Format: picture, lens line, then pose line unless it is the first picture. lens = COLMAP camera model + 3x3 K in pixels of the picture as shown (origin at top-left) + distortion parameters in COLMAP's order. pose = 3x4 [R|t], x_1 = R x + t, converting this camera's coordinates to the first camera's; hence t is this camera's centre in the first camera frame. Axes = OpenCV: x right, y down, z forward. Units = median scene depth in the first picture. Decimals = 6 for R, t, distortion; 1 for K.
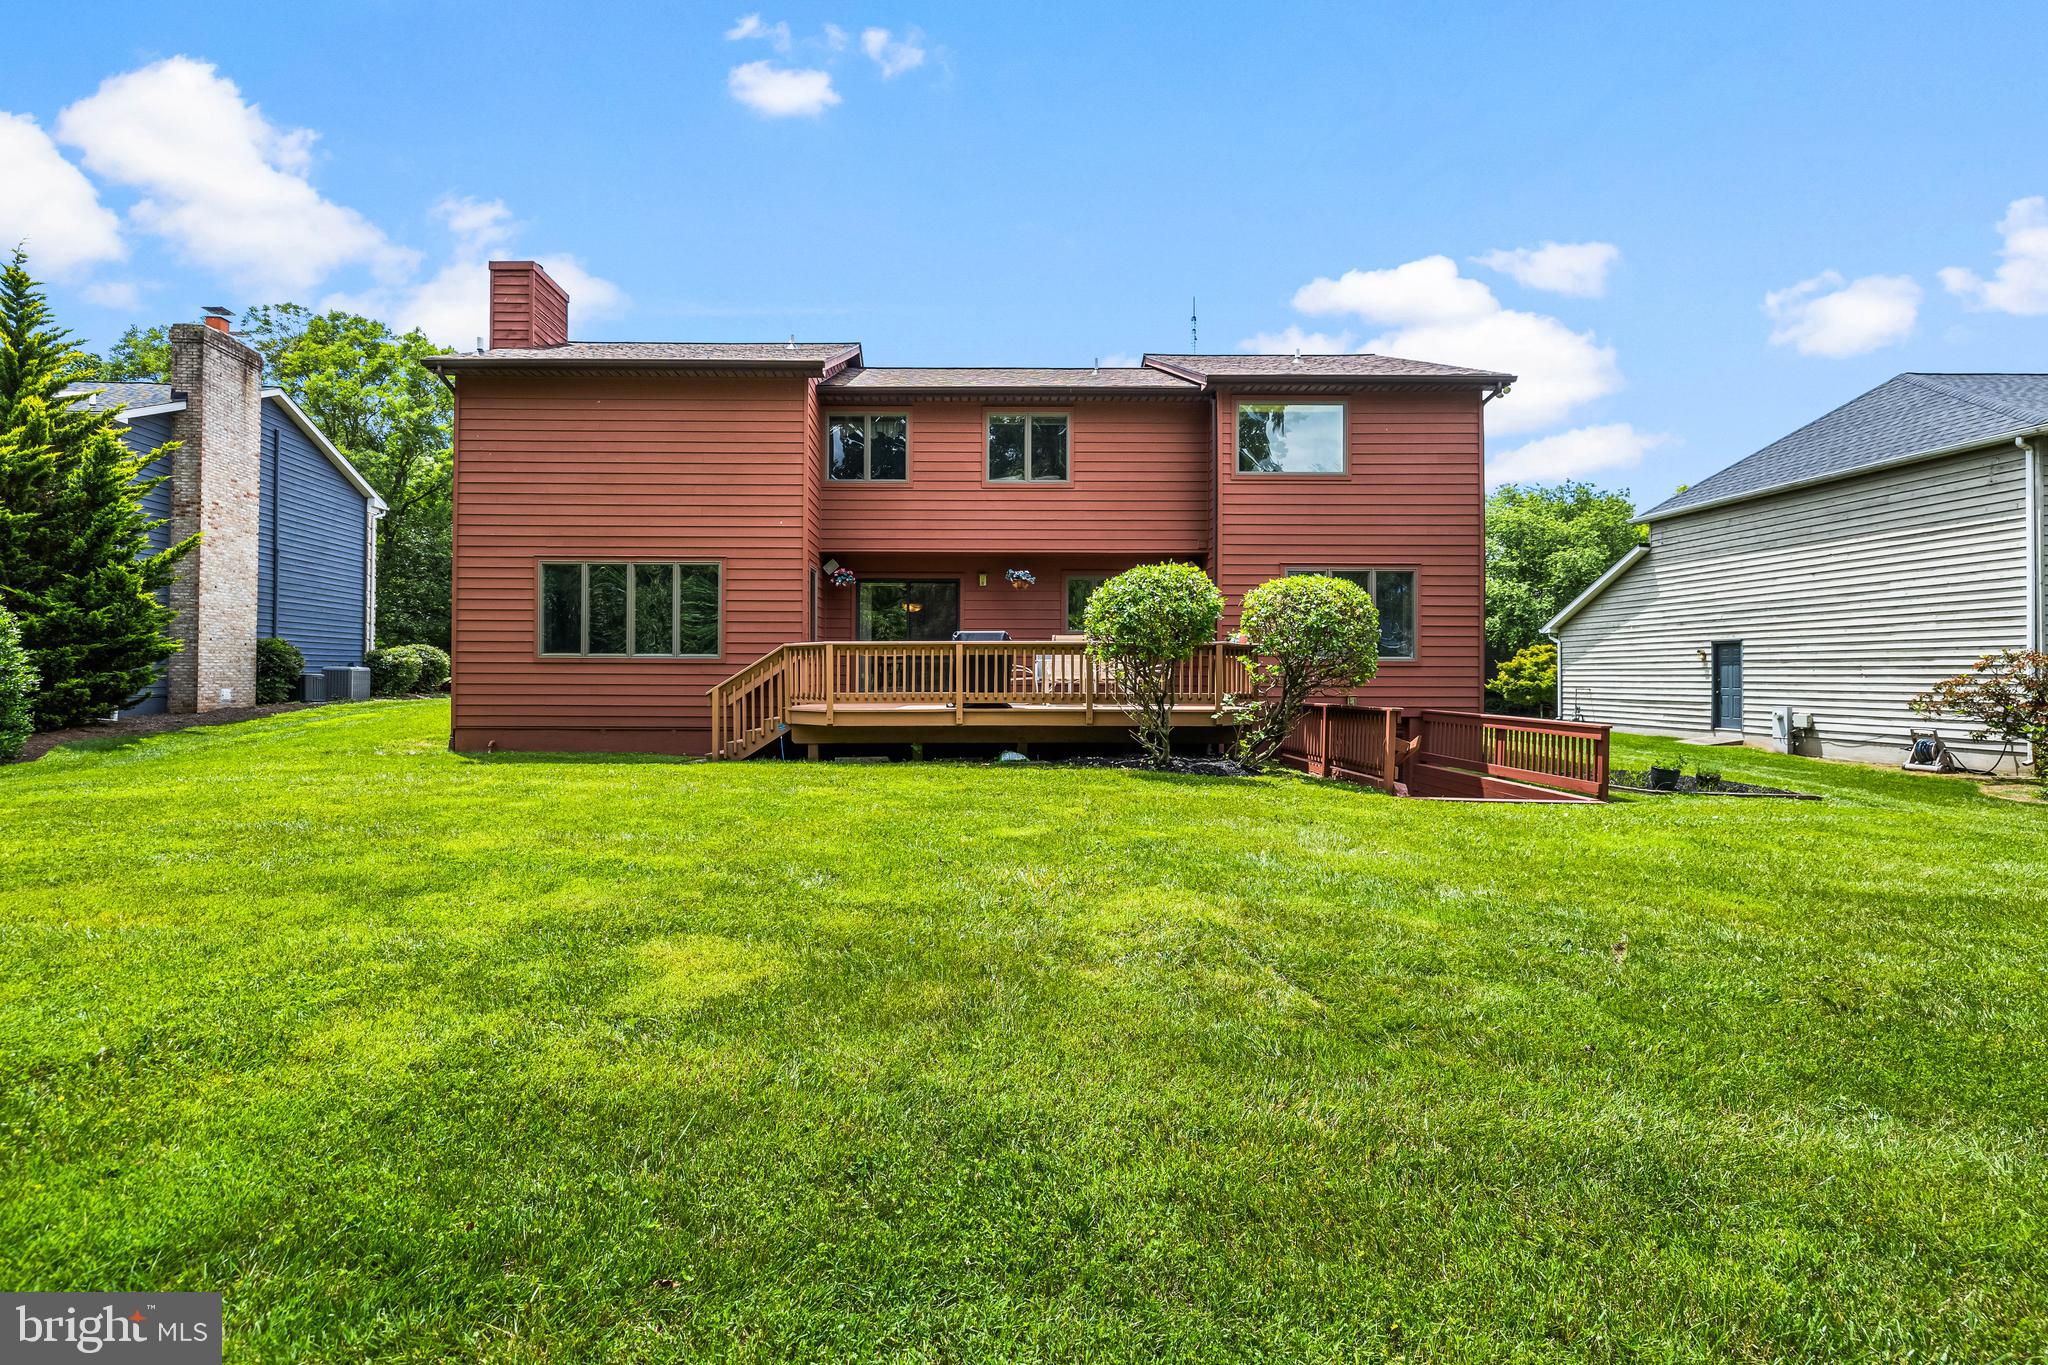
lens RADIAL K [[908.0, 0, 1022.5], [0, 908.0, 660.3], [0, 0, 1]] dist [-0.001032, -0.000149]
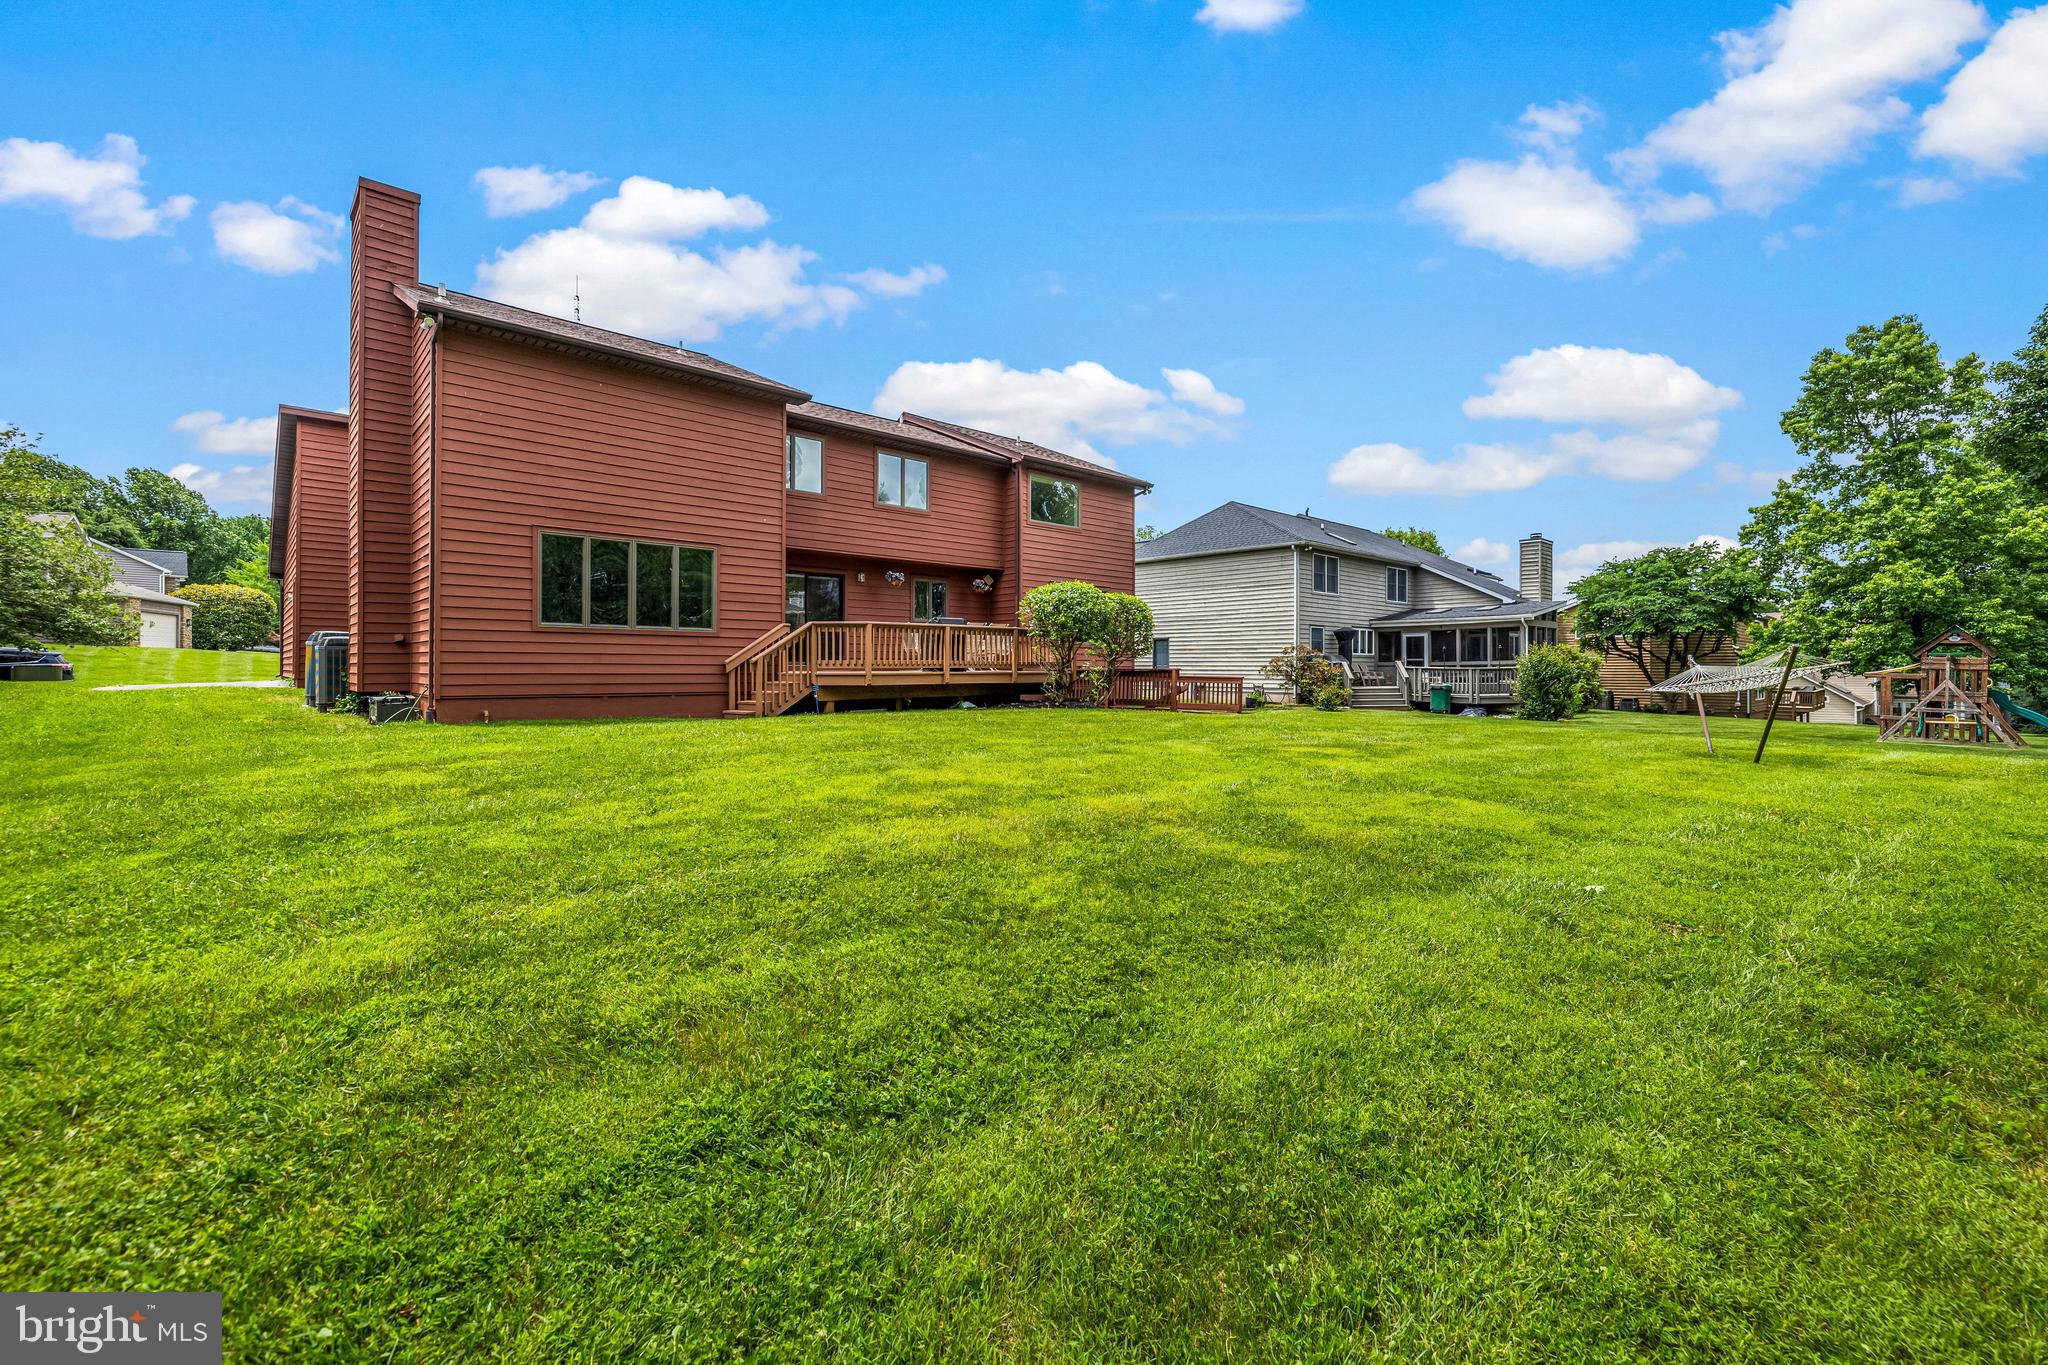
lens RADIAL K [[853.8, 0, 1024.8], [0, 853.8, 658.3], [0, 0, 1]] dist [0.000256, -0.000008]
pose [[0.740093, 0.006679, 0.672471, -0.767318], [-0.010130, 0.999948, 0.001217, 0.025979], [-0.672428, -0.007713, 0.740122, -0.064389]]
